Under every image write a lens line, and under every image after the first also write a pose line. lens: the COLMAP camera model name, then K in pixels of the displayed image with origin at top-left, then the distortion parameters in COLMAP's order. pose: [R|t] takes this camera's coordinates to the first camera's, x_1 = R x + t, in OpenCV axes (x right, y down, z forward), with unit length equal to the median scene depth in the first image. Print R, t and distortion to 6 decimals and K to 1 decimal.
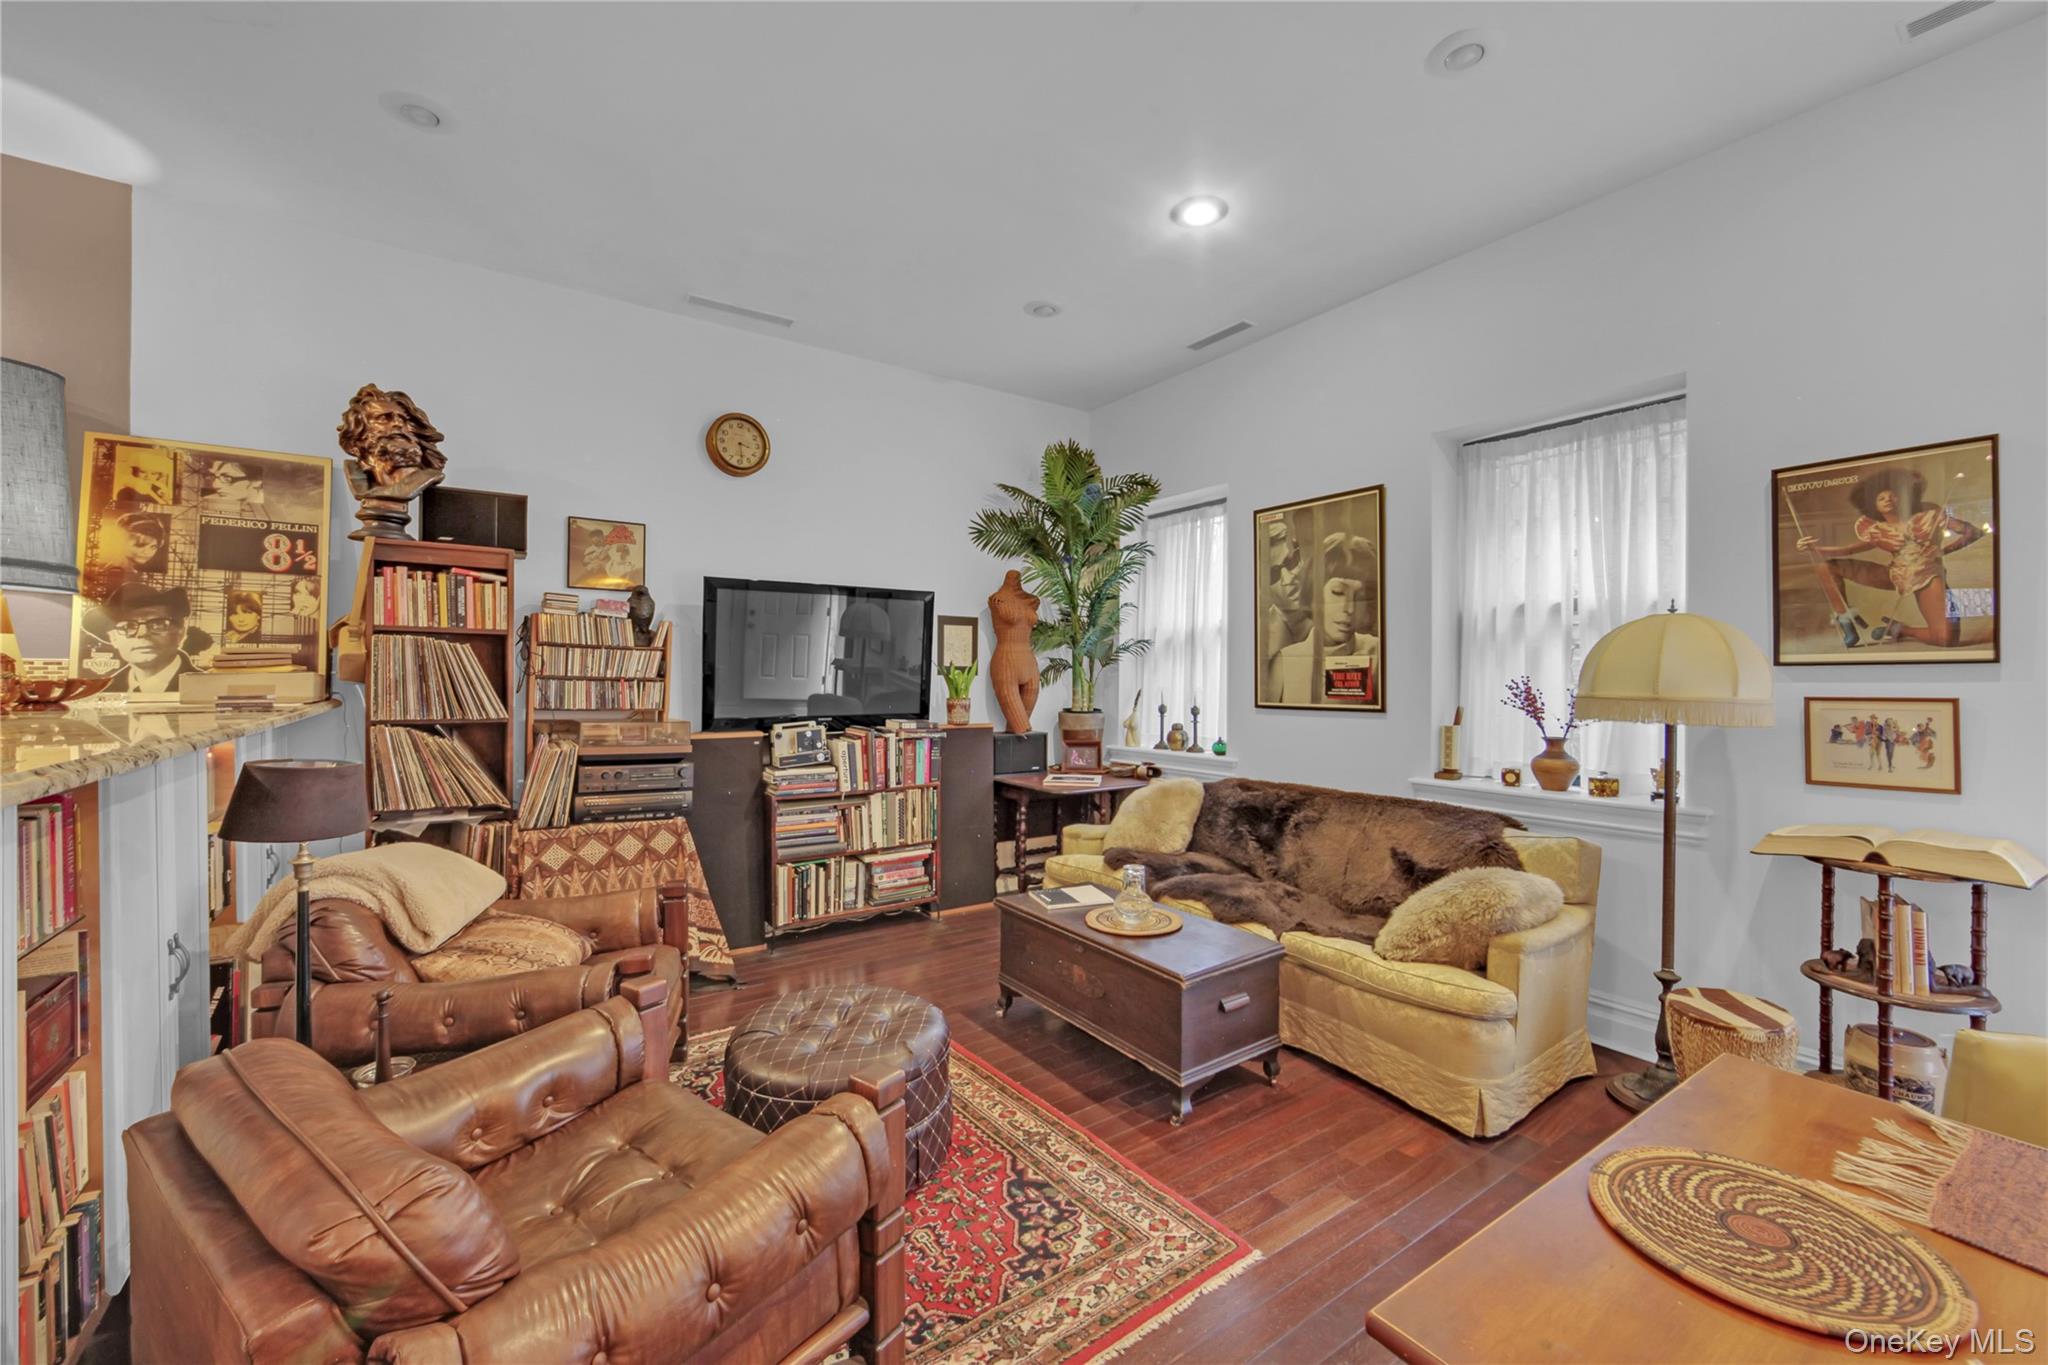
lens RADIAL K [[810.3, 0, 1028.4], [0, 810.3, 680.7], [0, 0, 1]] dist [-0.015113, 0.002797]
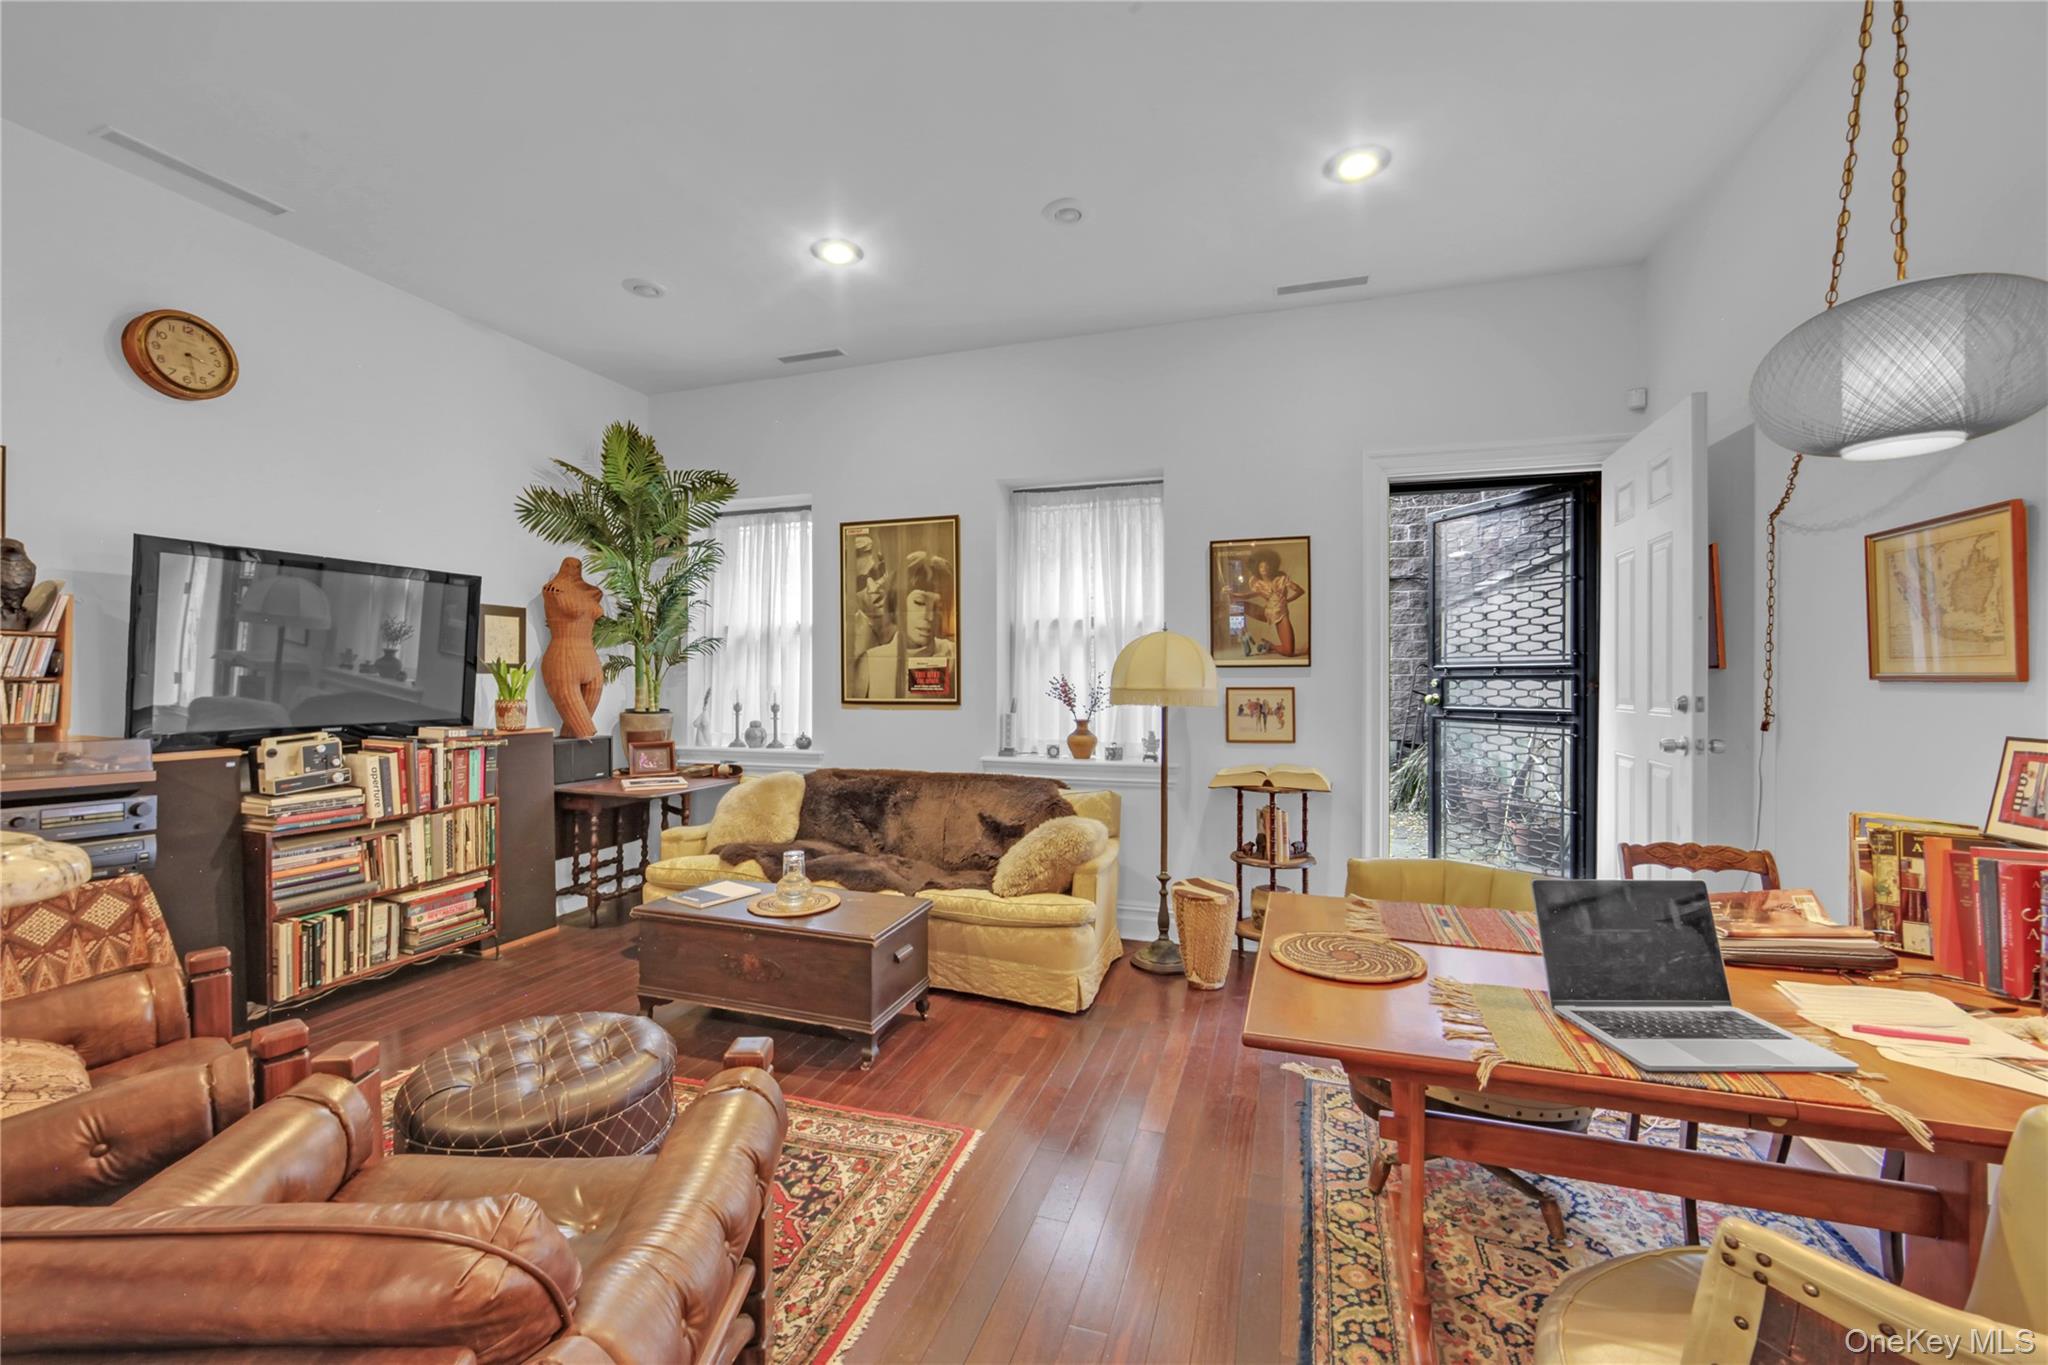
lens RADIAL K [[810.3, 0, 1021.8], [0, 810.3, 681.5], [0, 0, 1]] dist [-0.015113, 0.002797]
pose [[0.802613, -0.005830, 0.596472, -0.228692], [0.004104, 0.999983, 0.004252, 0.000492], [-0.596486, -0.000964, 0.802623, -0.030703]]
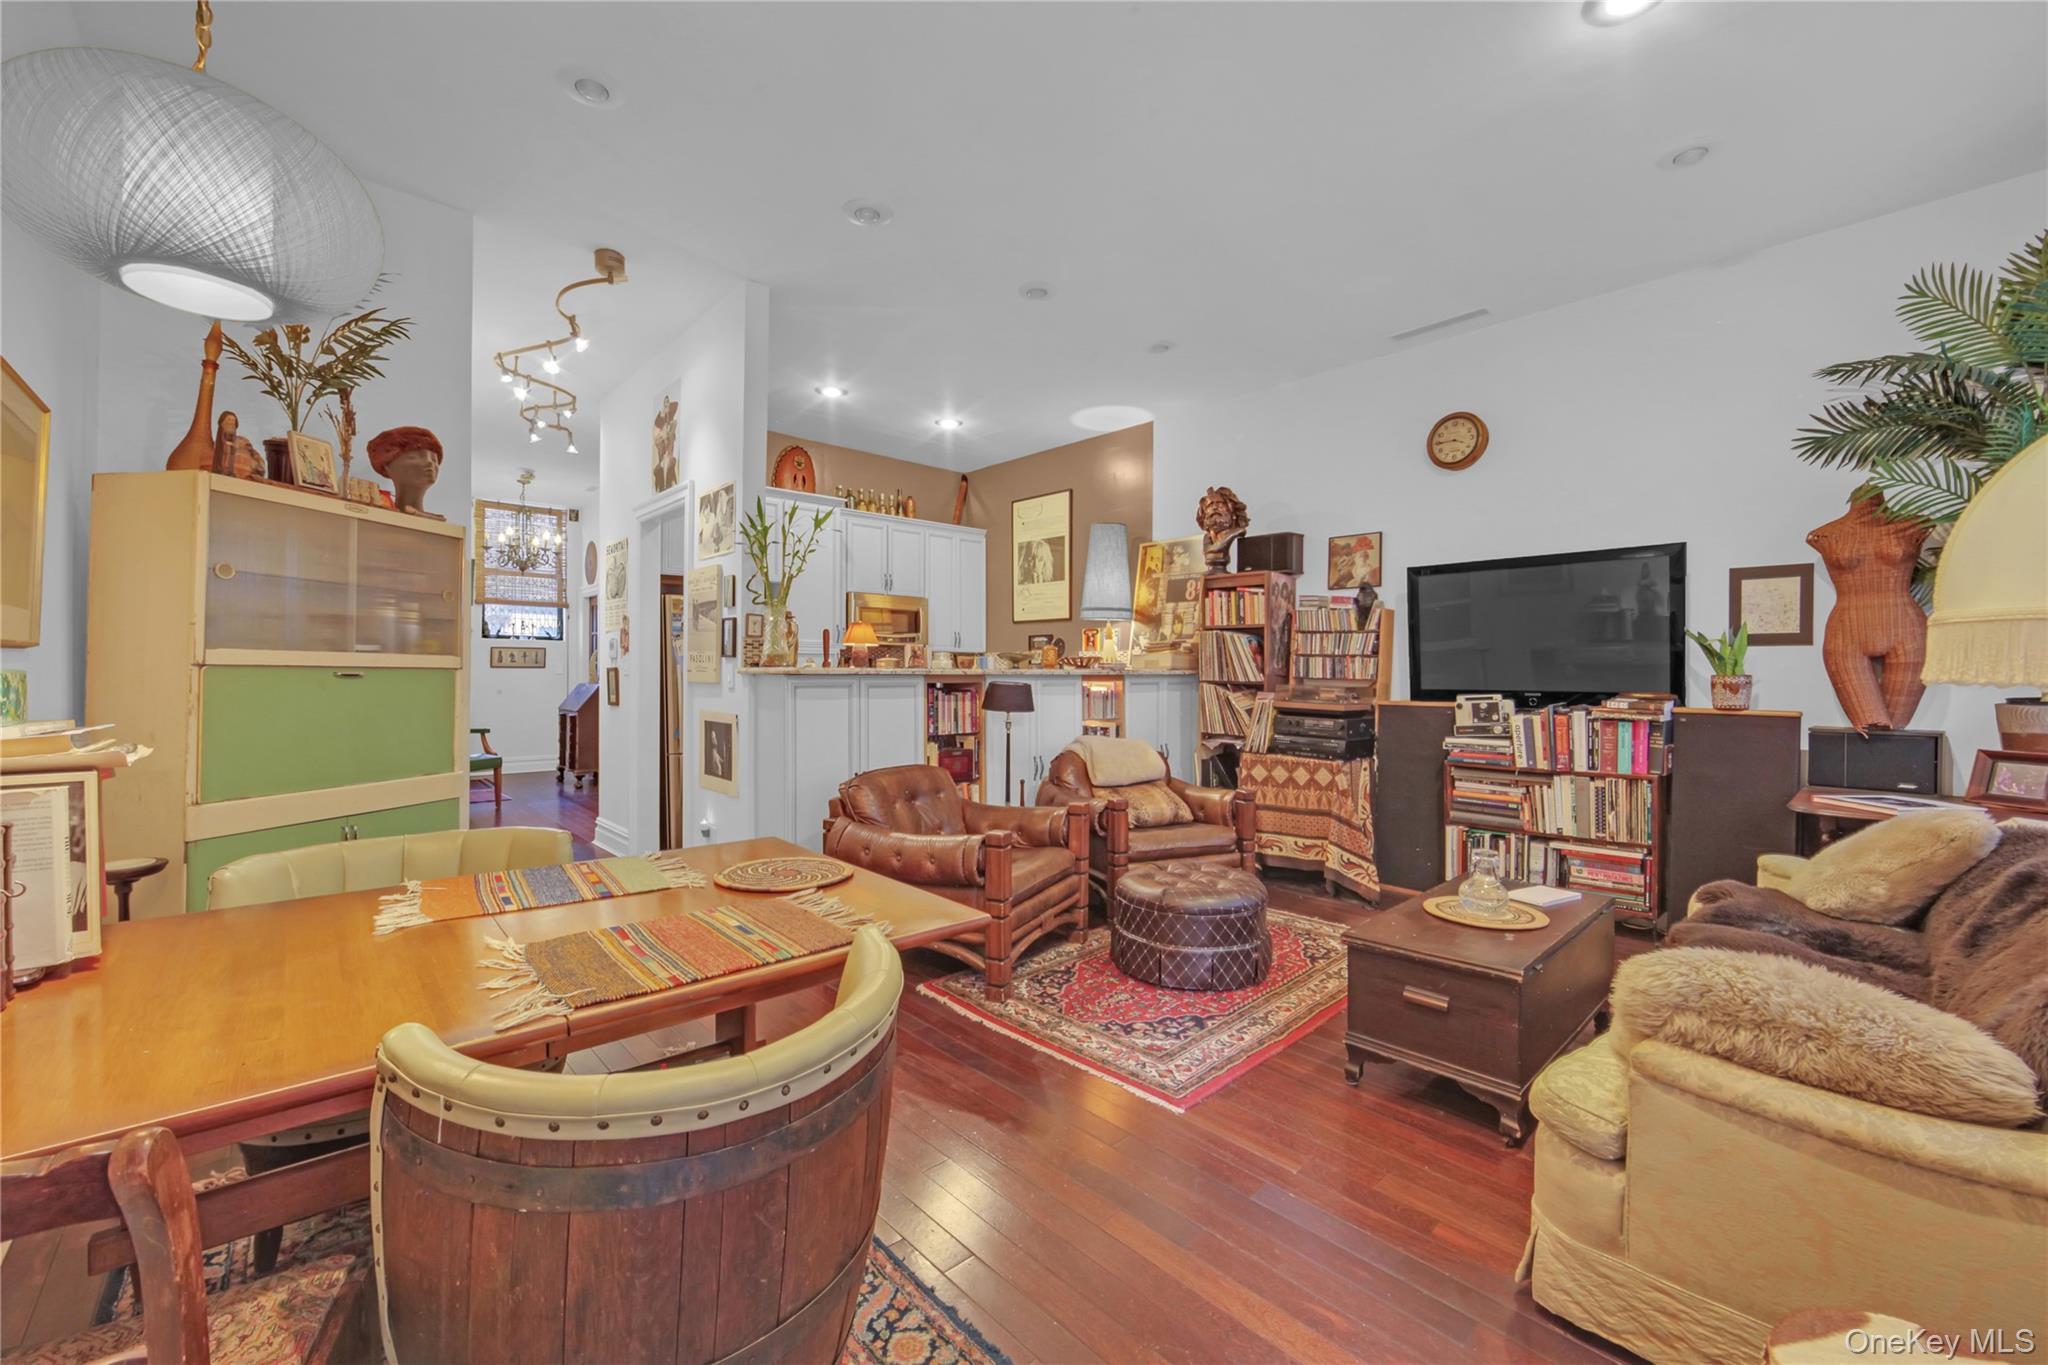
lens RADIAL K [[810.3, 0, 1028.6], [0, 810.3, 678.6], [0, 0, 1]] dist [-0.015113, 0.002797]
pose [[0.143907, 0.004442, -0.989581, 0.797099], [-0.007531, 0.999966, 0.003394, 0.038463], [0.989563, 0.006964, 0.143936, 0.334652]]
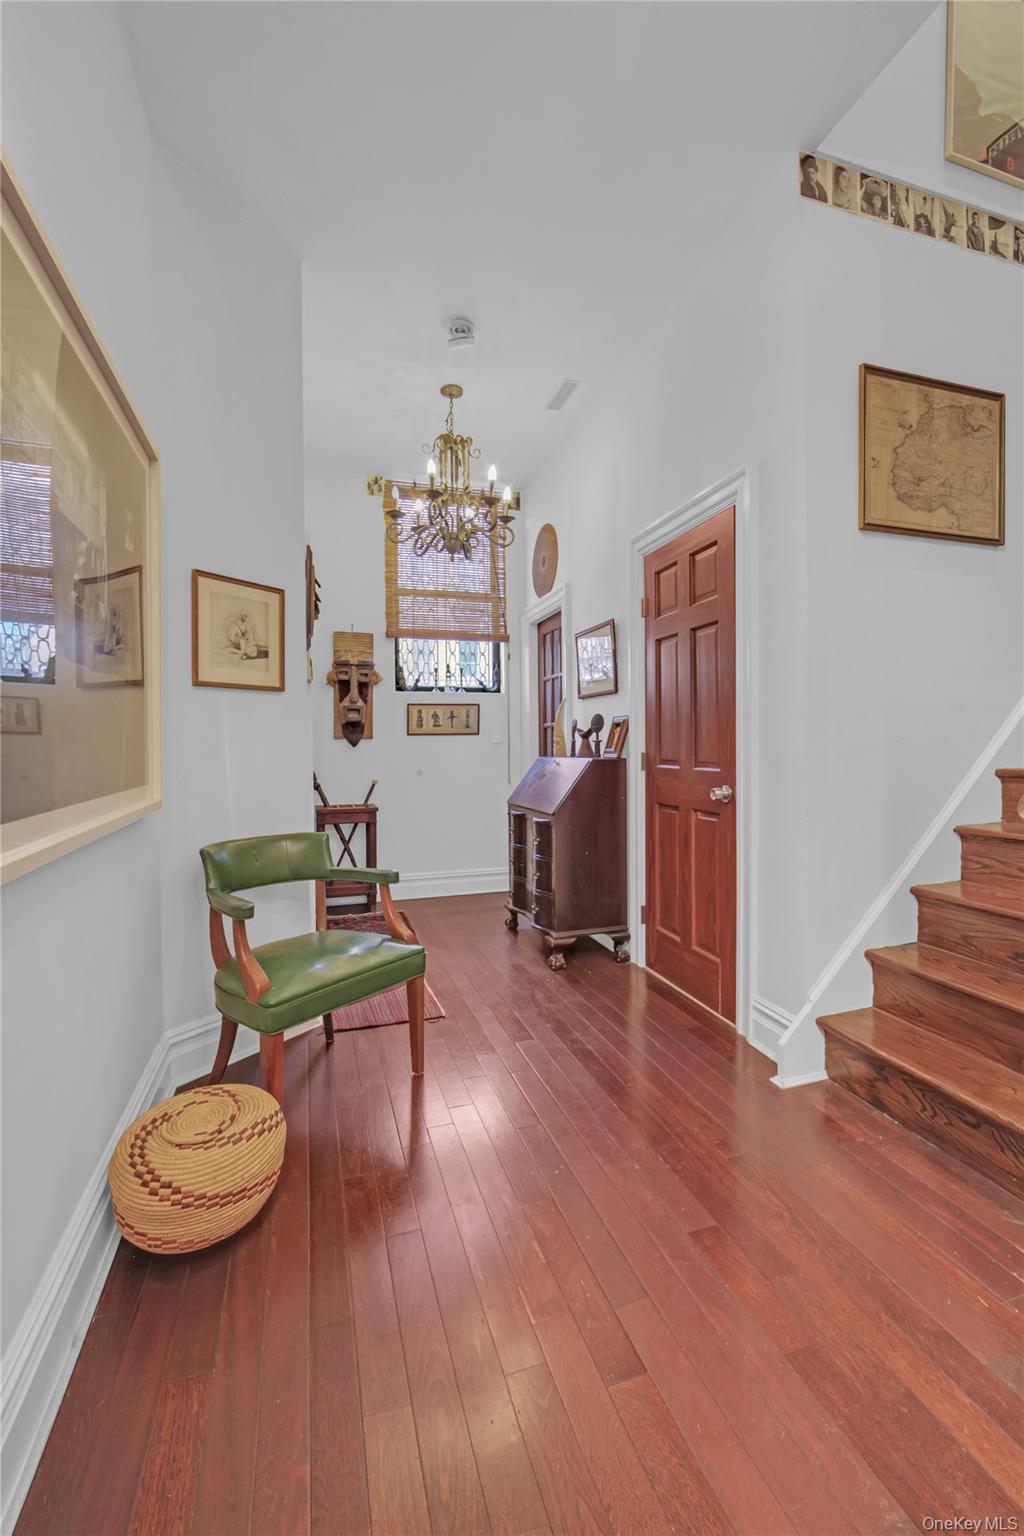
lens RADIAL K [[607.7, 0, 509.7], [0, 607.7, 763.3], [0, 0, 1]] dist [-0.015113, 0.002797]
pose [[-0.293063, 0.012915, -0.956006, 0.573181], [0.005697, 0.999915, 0.011762, 0.042852], [0.956076, -0.001999, -0.293112, 0.231815]]
